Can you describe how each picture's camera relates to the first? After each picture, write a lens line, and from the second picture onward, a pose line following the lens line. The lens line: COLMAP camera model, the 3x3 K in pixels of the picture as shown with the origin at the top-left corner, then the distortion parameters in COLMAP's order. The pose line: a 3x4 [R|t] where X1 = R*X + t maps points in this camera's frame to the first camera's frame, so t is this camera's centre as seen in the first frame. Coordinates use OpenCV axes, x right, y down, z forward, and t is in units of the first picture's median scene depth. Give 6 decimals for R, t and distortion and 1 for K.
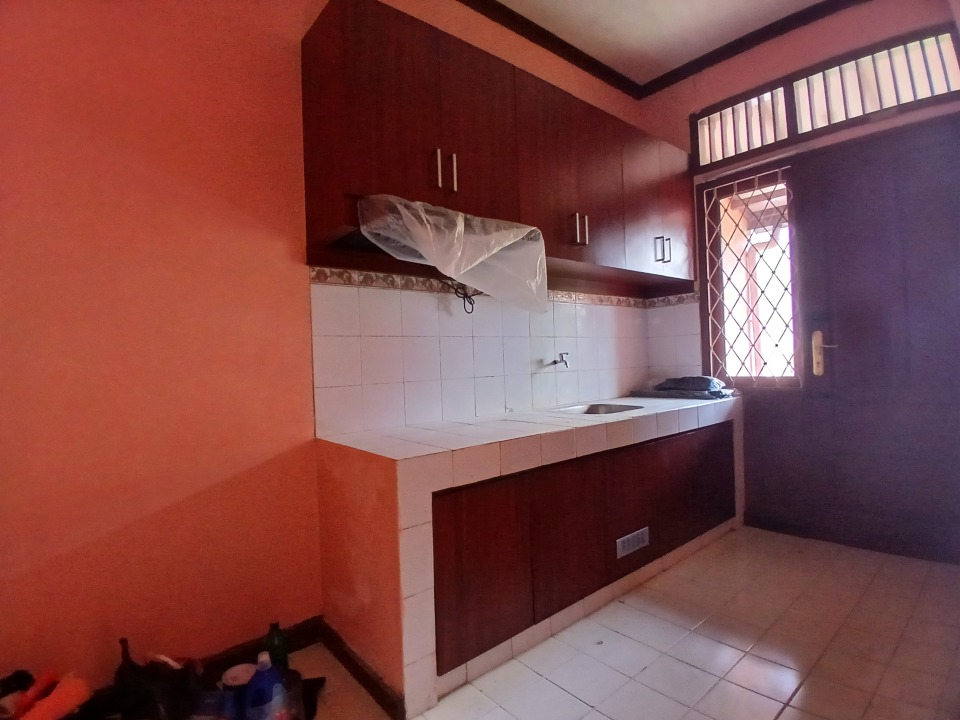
lens RADIAL K [[482.0, 0, 460.3], [0, 482.0, 362.3], [0, 0, 1]] dist [-0.005770, -0.038781]
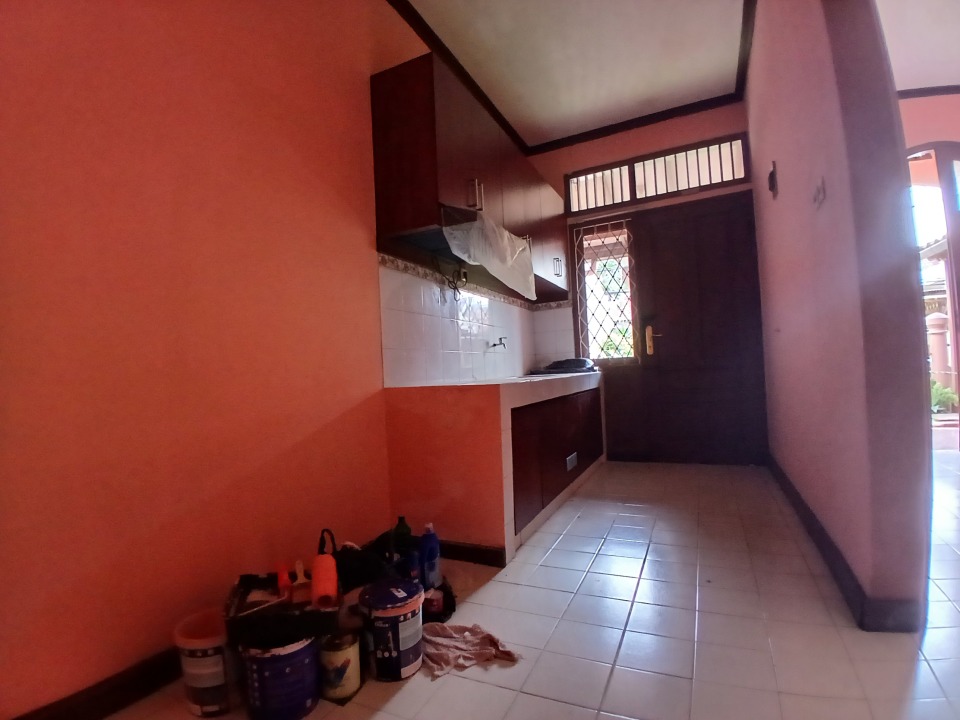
lens RADIAL K [[464.4, 0, 480.0], [0, 464.4, 360.0], [0, 0, 1]] dist [-0.001550, -0.000025]
pose [[0.904755, -0.001384, 0.425930, -0.375081], [0.018195, 0.999208, -0.035402, 0.083764], [-0.425543, 0.039780, 0.904063, -0.132010]]
